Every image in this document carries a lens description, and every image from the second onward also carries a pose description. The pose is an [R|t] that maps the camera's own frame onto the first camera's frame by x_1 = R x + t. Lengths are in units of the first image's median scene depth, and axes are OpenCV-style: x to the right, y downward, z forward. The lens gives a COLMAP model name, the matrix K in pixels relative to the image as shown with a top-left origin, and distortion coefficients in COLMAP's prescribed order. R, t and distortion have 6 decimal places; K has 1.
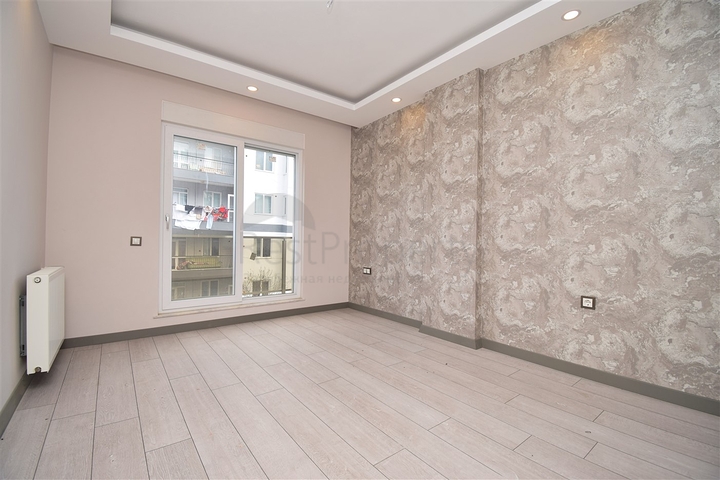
lens RADIAL K [[318.9, 0, 360.0], [0, 318.9, 240.0], [0, 0, 1]] dist [-0.023982, -0.000642]
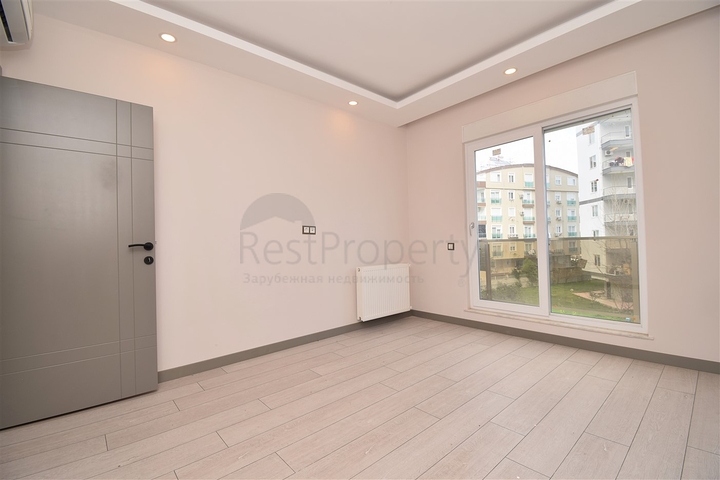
lens RADIAL K [[318.9, 0, 360.0], [0, 318.9, 240.0], [0, 0, 1]] dist [-0.023982, -0.000642]
pose [[0.046503, -0.022978, -0.998654, 0.699059], [0.027173, 0.999395, -0.021730, -0.004376], [0.998548, -0.026126, 0.047099, 0.741016]]
